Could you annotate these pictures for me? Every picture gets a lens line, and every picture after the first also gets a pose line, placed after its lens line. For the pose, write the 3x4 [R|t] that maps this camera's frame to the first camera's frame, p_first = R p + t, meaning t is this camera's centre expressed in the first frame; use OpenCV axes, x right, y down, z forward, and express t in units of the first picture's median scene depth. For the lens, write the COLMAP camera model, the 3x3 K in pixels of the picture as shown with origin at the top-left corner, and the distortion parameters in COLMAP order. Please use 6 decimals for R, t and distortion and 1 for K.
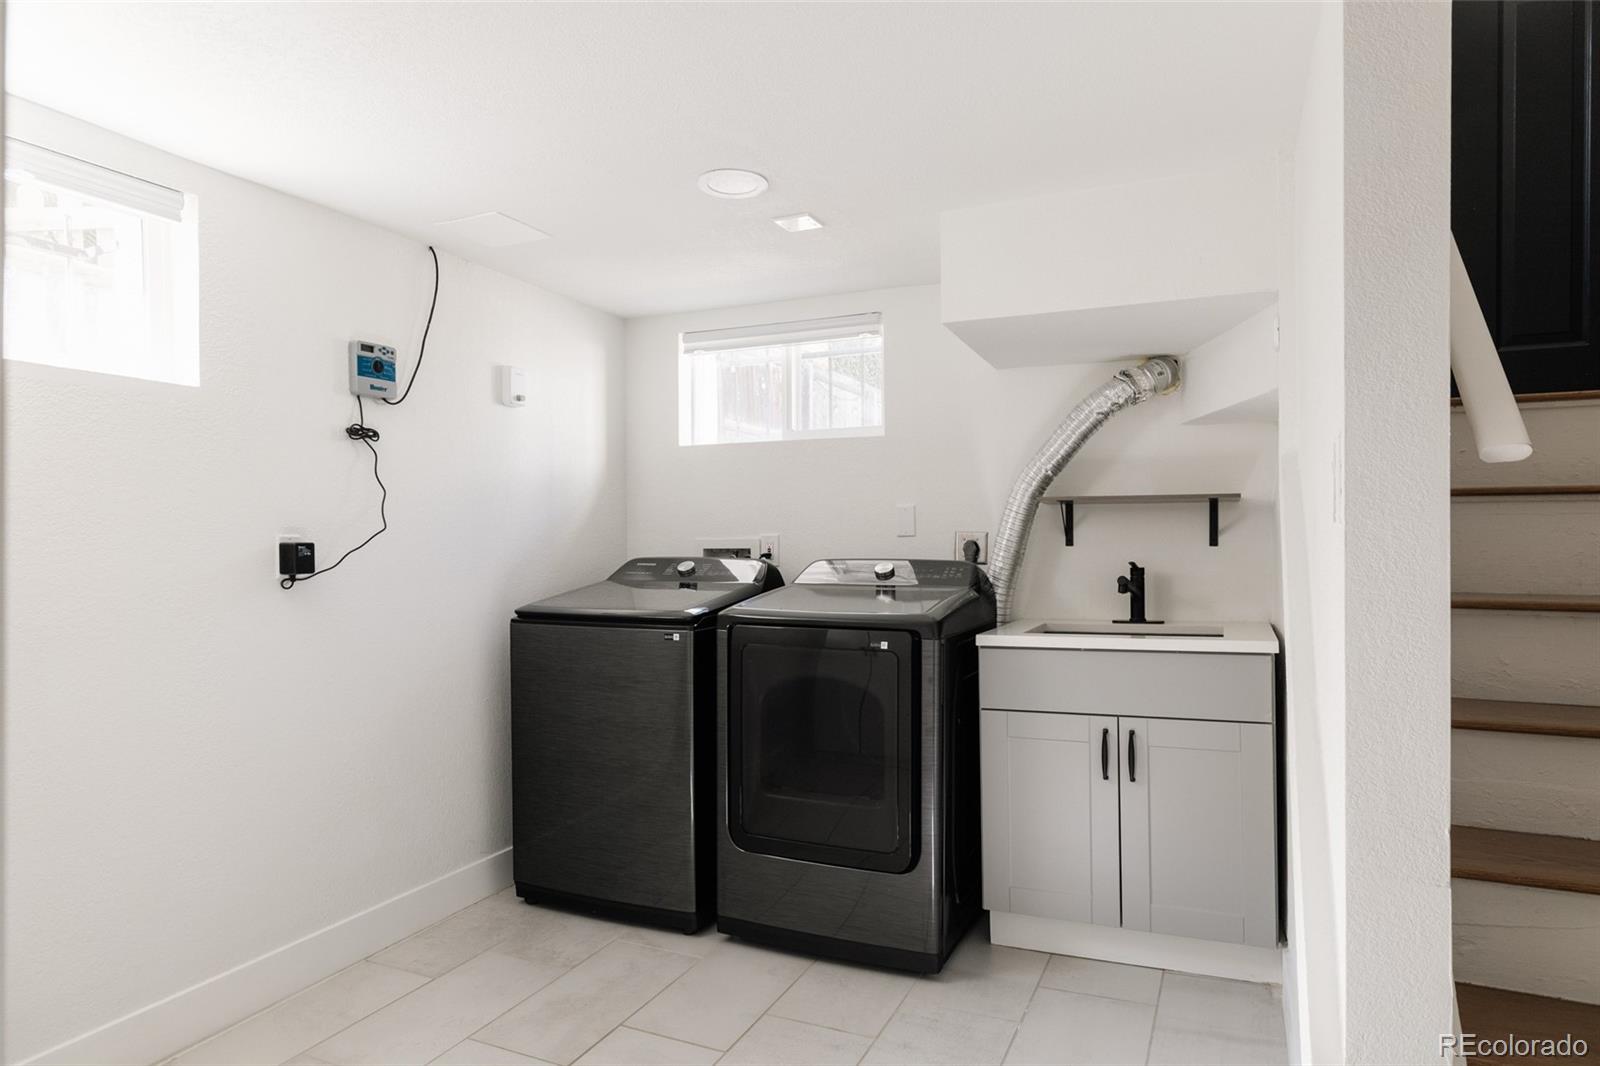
lens RADIAL K [[935.4, 0, 794.1], [0, 935.4, 534.3], [0, 0, 1]] dist [0.004826, -0.001164]
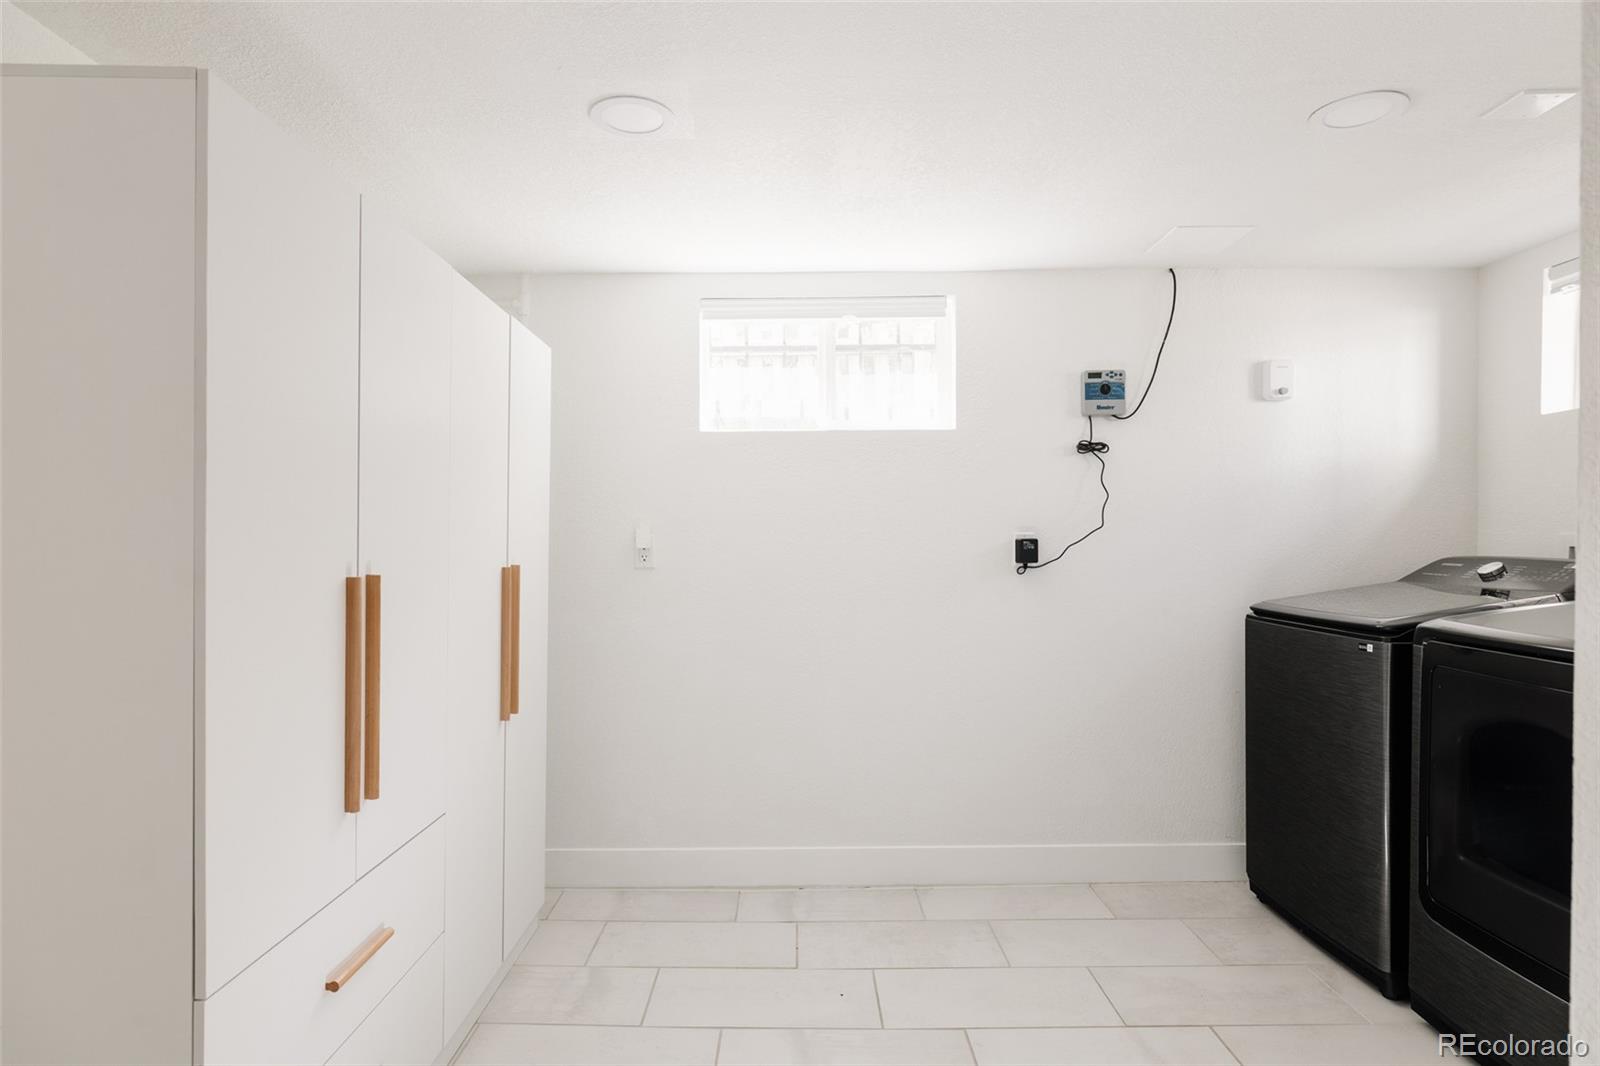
lens RADIAL K [[870.1, 0, 792.8], [0, 870.1, 537.9], [0, 0, 1]] dist [0.004901, 0.000933]
pose [[0.430184, -0.000058, -0.902741, 0.372825], [0.009108, 0.999949, 0.004276, -0.000349], [0.902695, -0.010061, 0.430163, 0.171179]]
